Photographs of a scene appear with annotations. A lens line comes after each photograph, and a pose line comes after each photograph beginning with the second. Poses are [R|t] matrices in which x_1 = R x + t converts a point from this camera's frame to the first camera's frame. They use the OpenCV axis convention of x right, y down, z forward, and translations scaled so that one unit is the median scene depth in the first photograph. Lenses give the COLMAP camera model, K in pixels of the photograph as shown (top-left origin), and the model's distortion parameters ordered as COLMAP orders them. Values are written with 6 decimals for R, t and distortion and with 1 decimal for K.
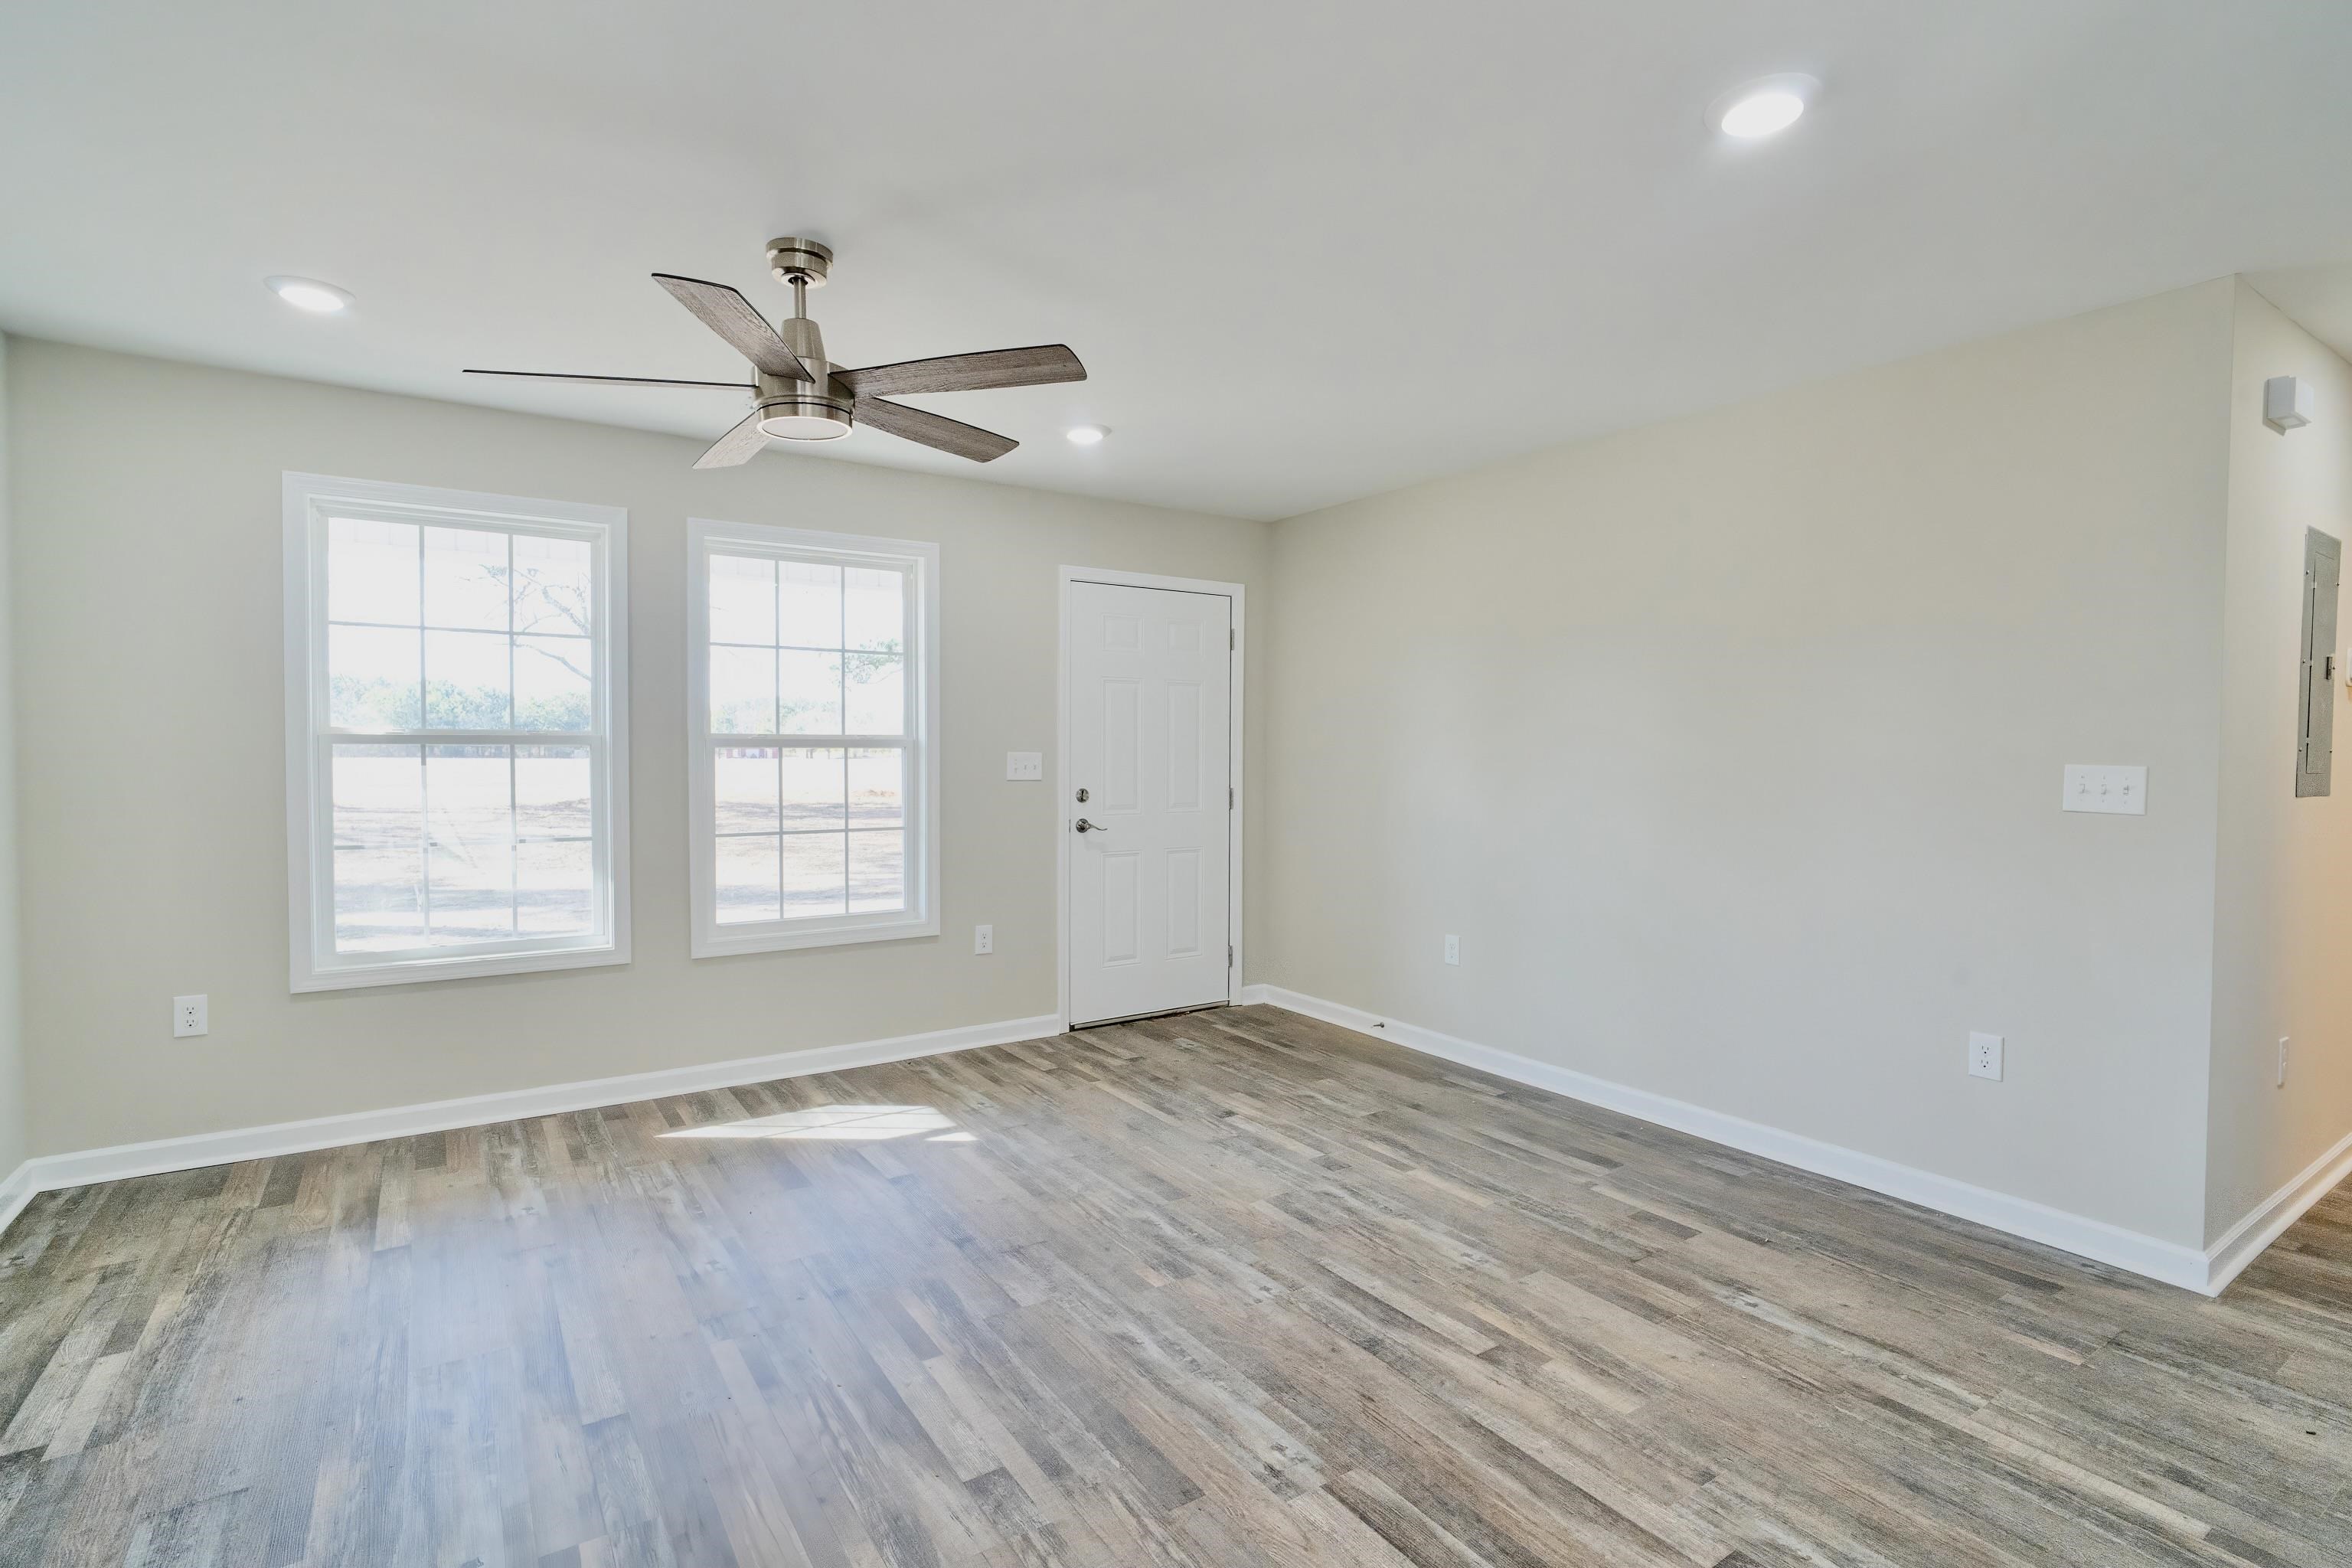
lens RADIAL K [[1093.5, 0, 1177.7], [0, 1093.5, 773.4], [0, 0, 1]] dist [-0.021914, 0.010635]
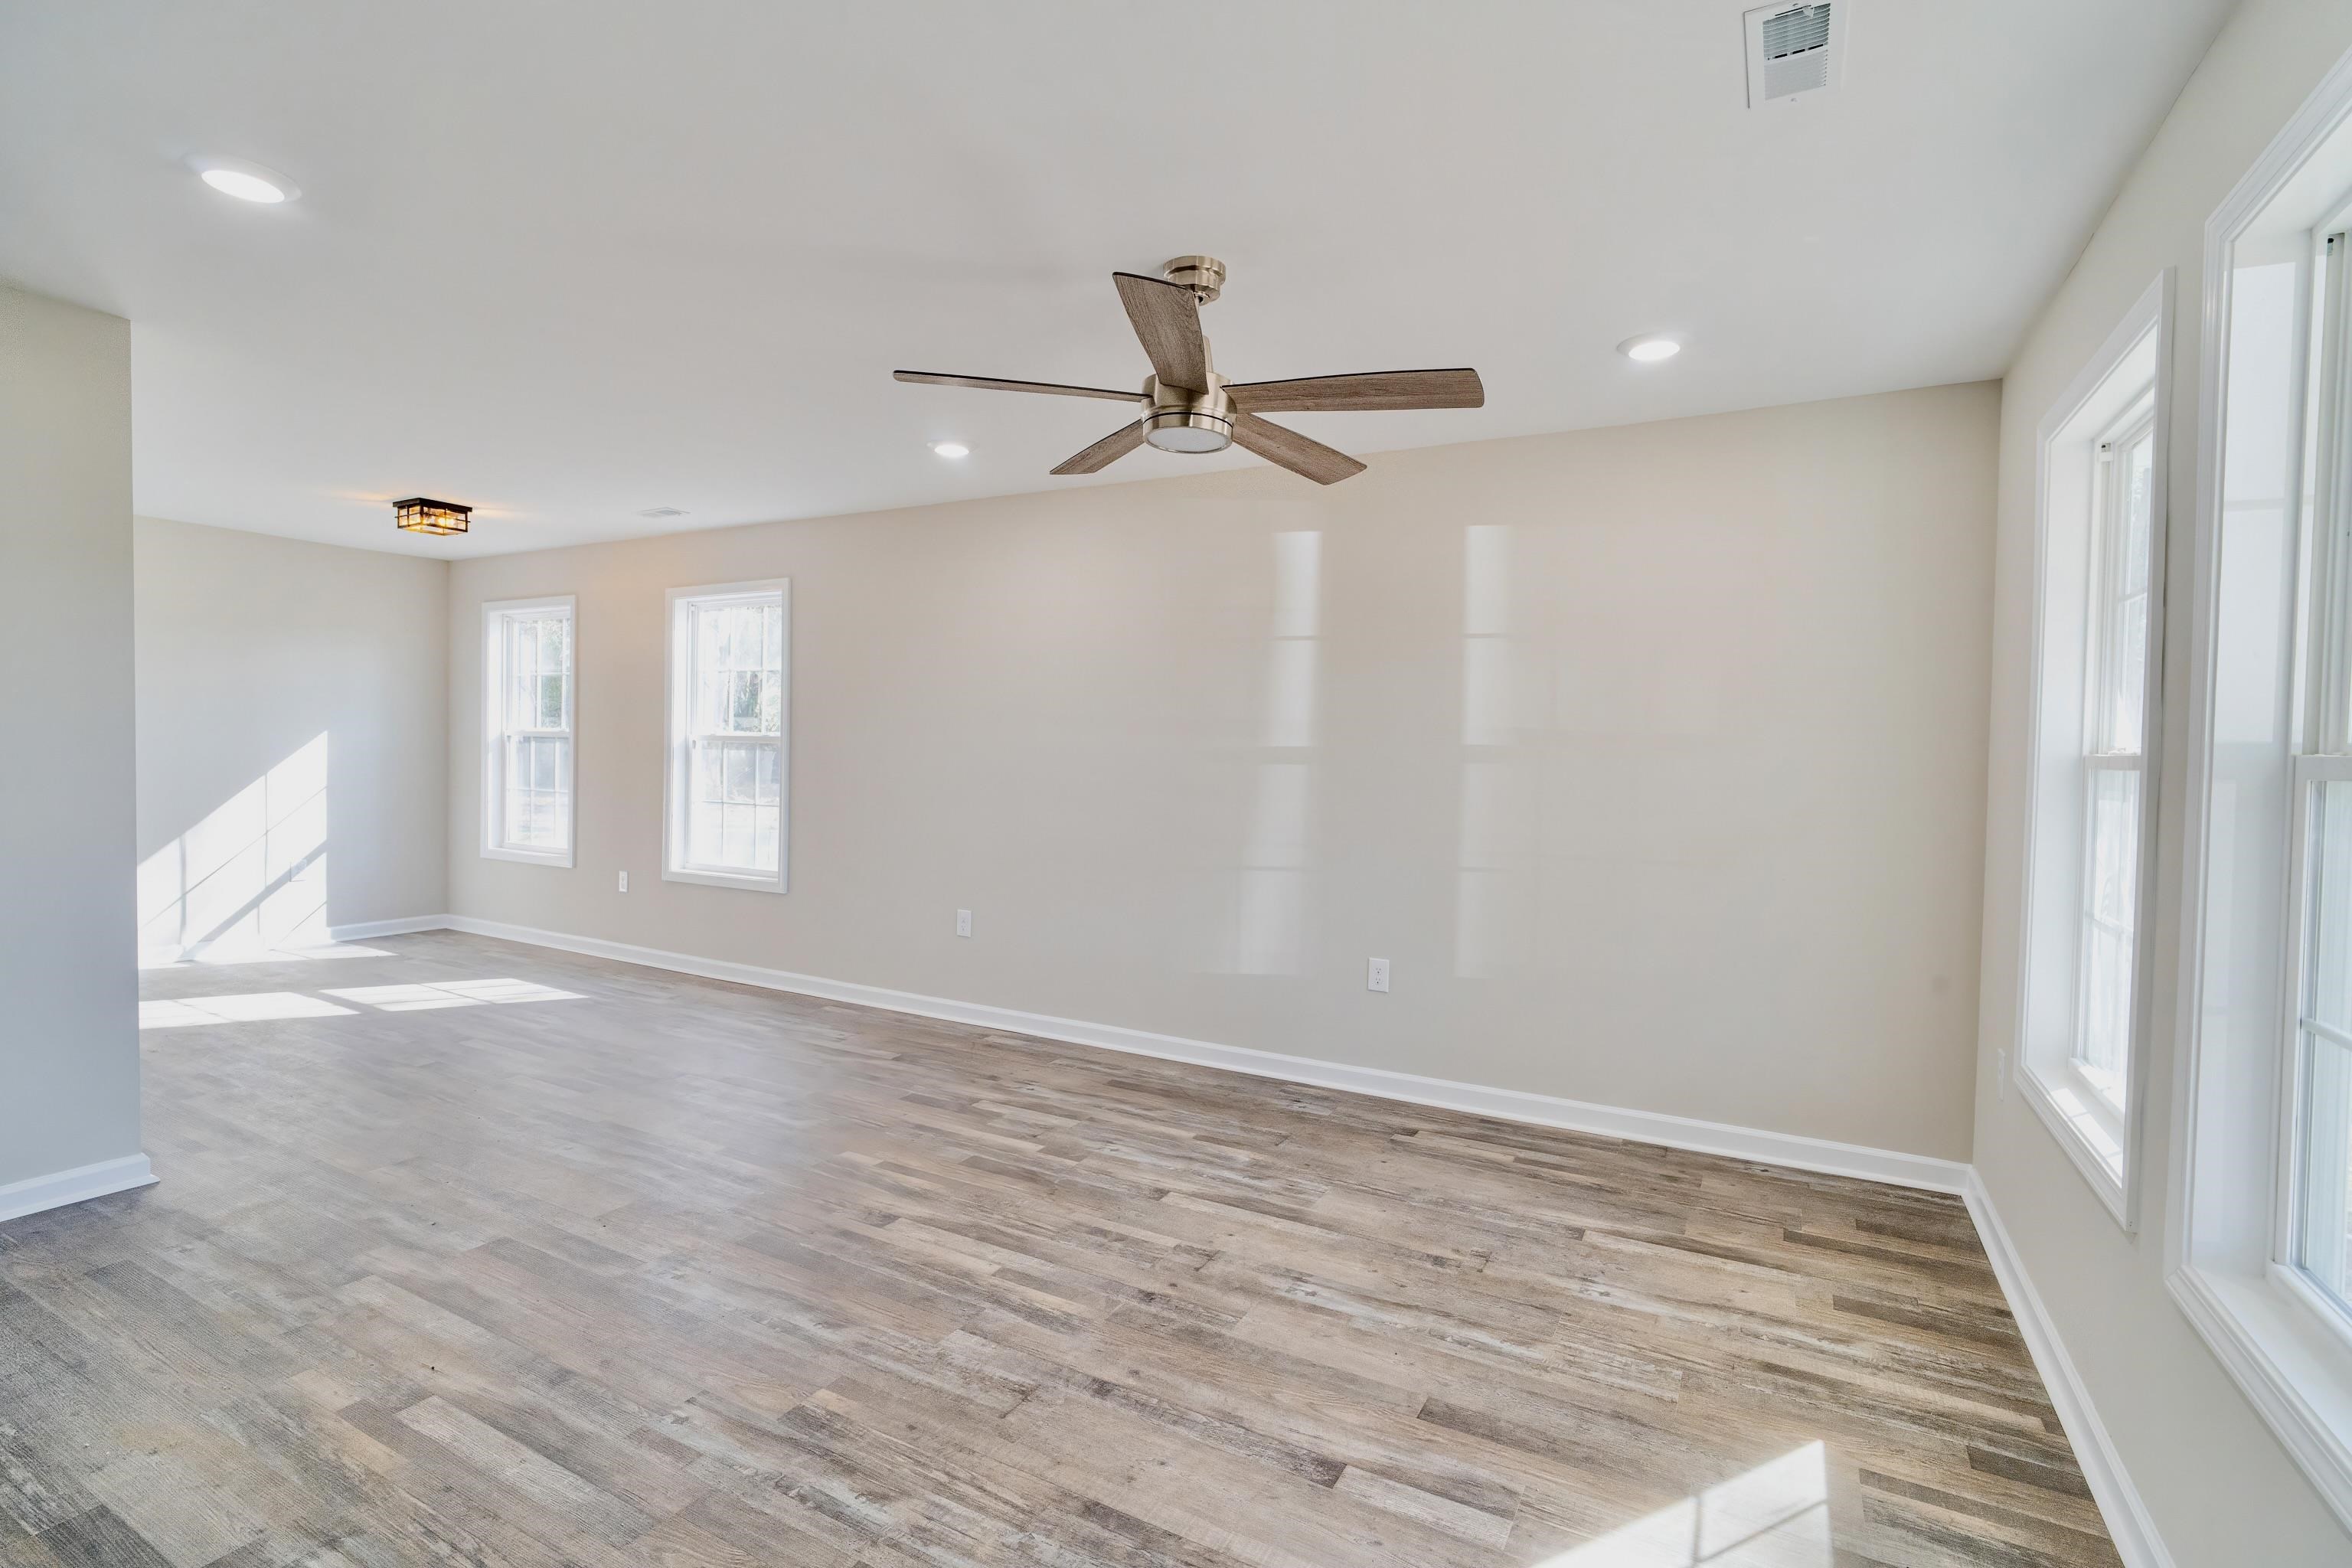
lens RADIAL K [[1093.5, 0, 1177.7], [0, 1093.5, 773.4], [0, 0, 1]] dist [-0.021914, 0.010635]
pose [[-0.887575, -0.011655, -0.460516, 0.110723], [-0.035718, 0.998412, 0.043573, -0.040787], [0.459277, 0.055122, -0.886581, 1.586922]]
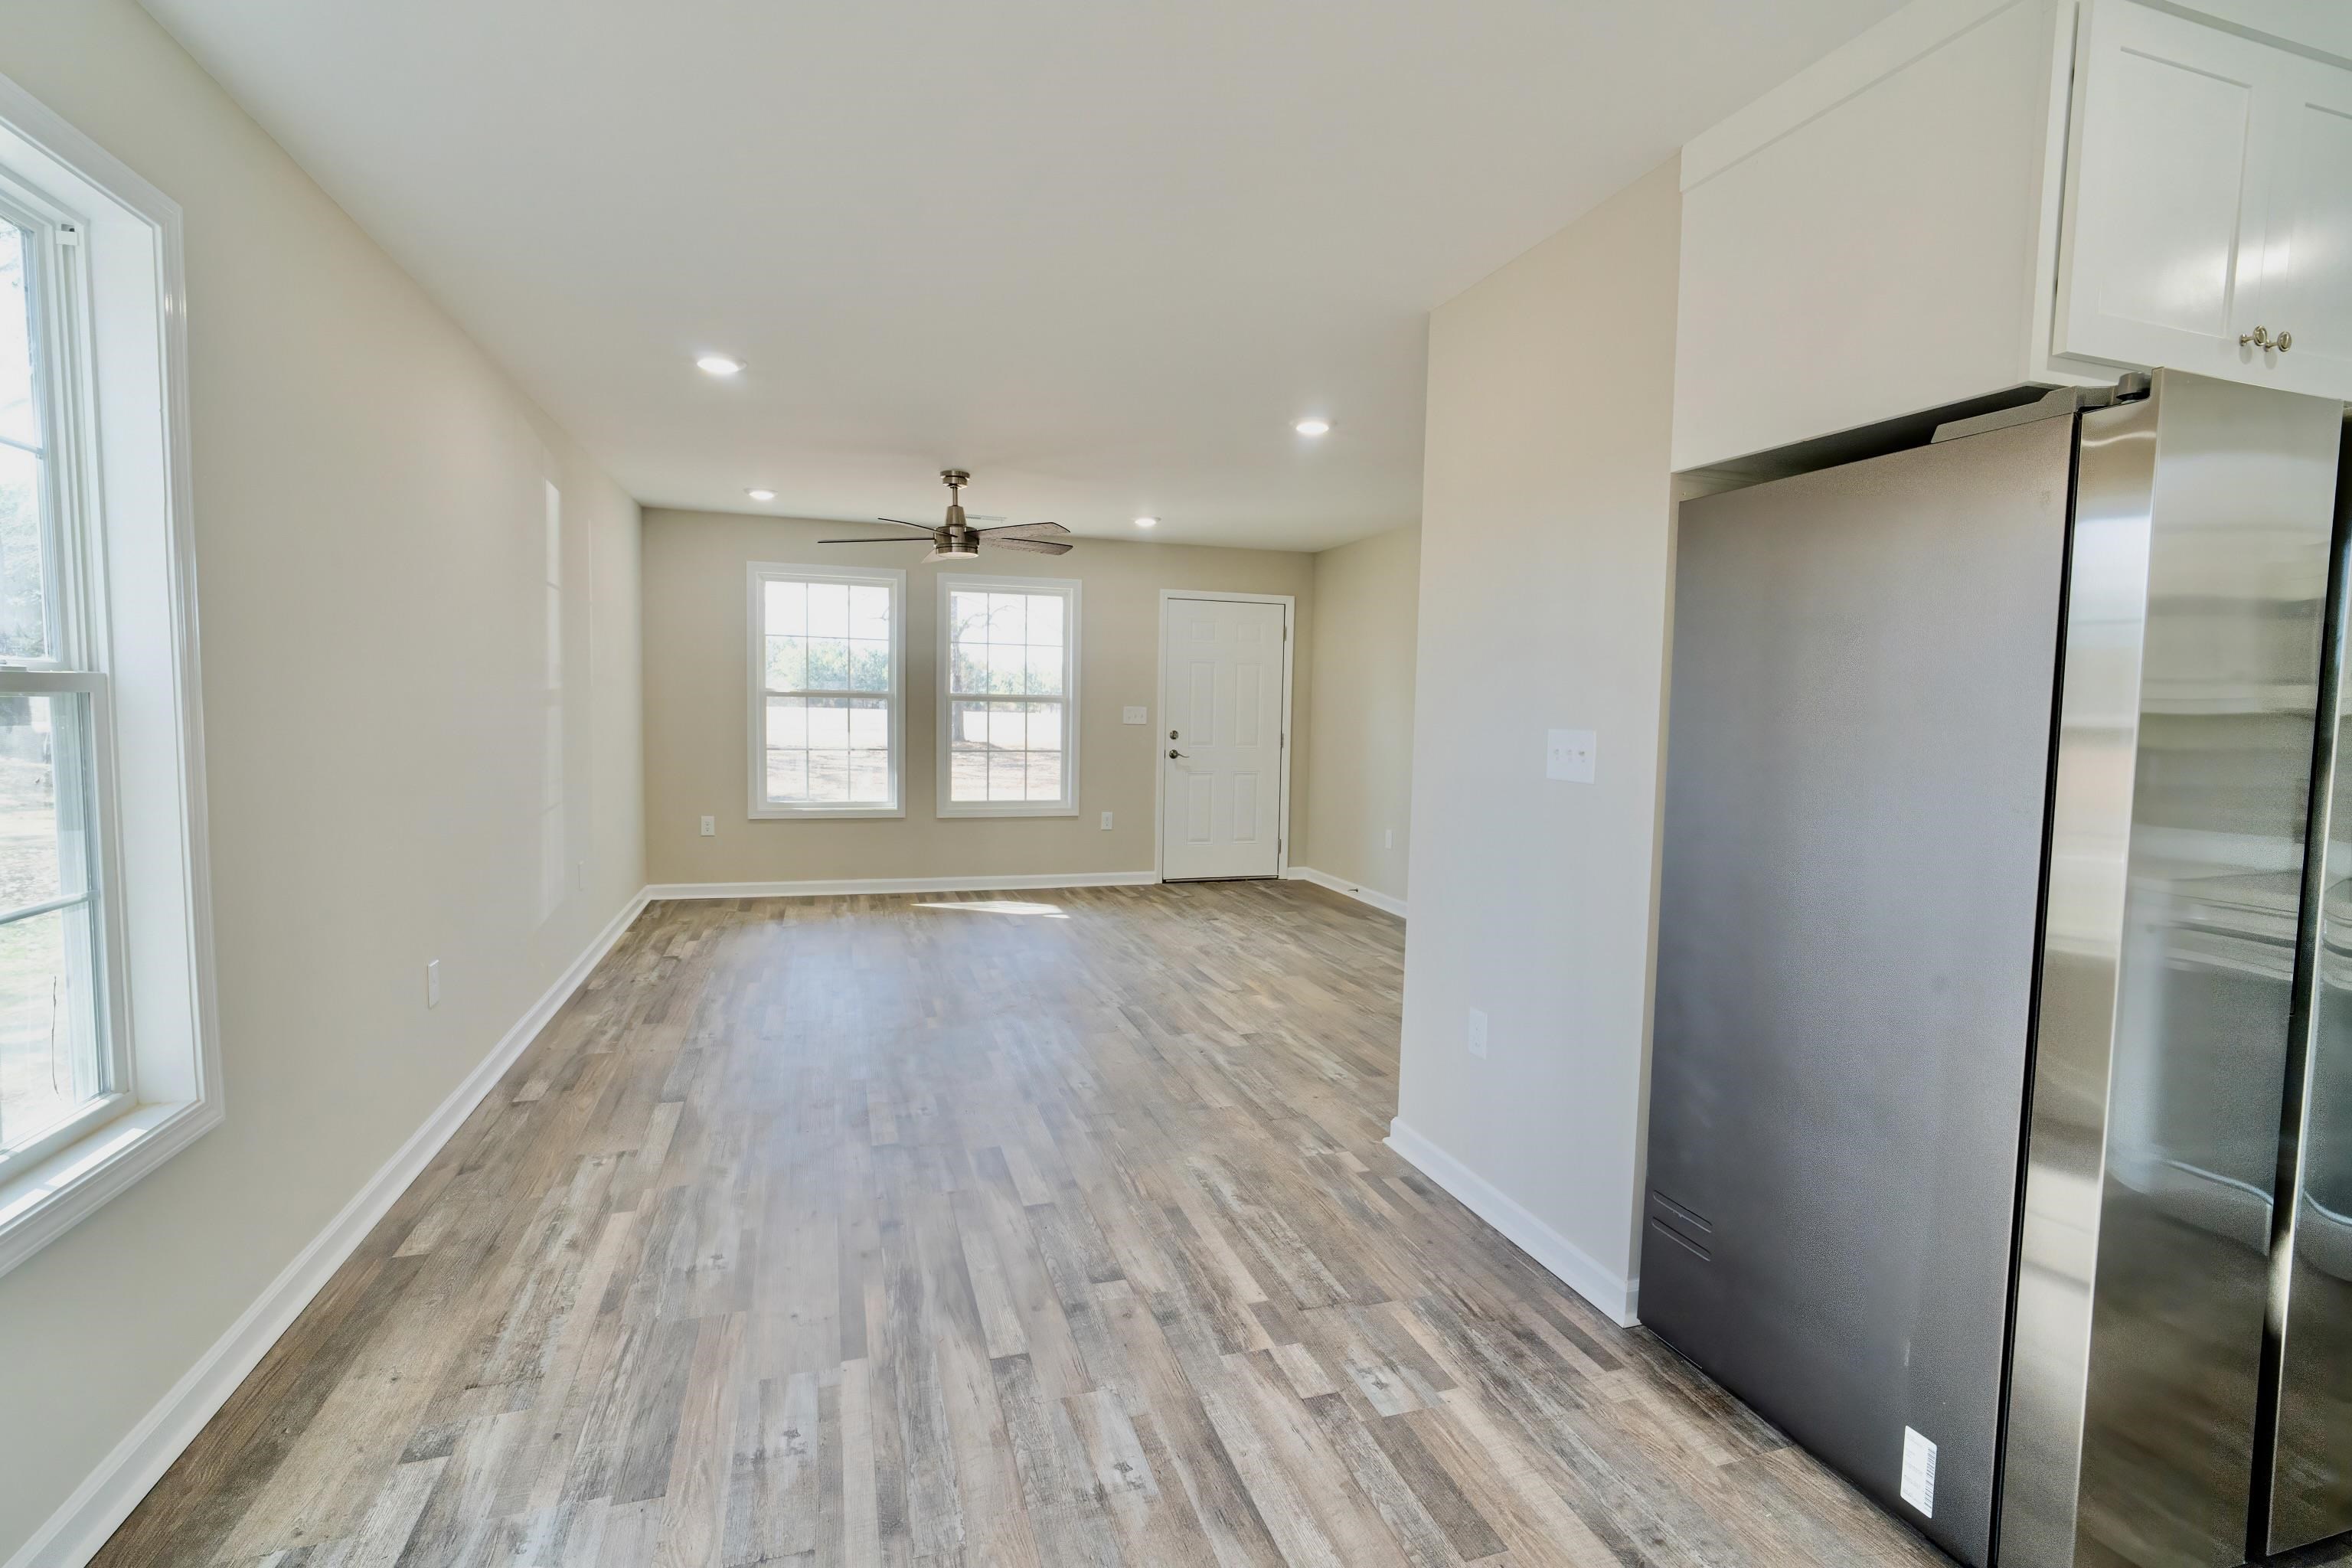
lens RADIAL K [[1051.6, 0, 1183.1], [0, 1051.6, 766.5], [0, 0, 1]] dist [0.000535, 0.008951]
pose [[0.962053, 0.030473, -0.271155, 0.564151], [-0.021632, 0.999134, 0.035536, 0.018688], [0.272003, -0.028322, 0.961879, -0.763908]]
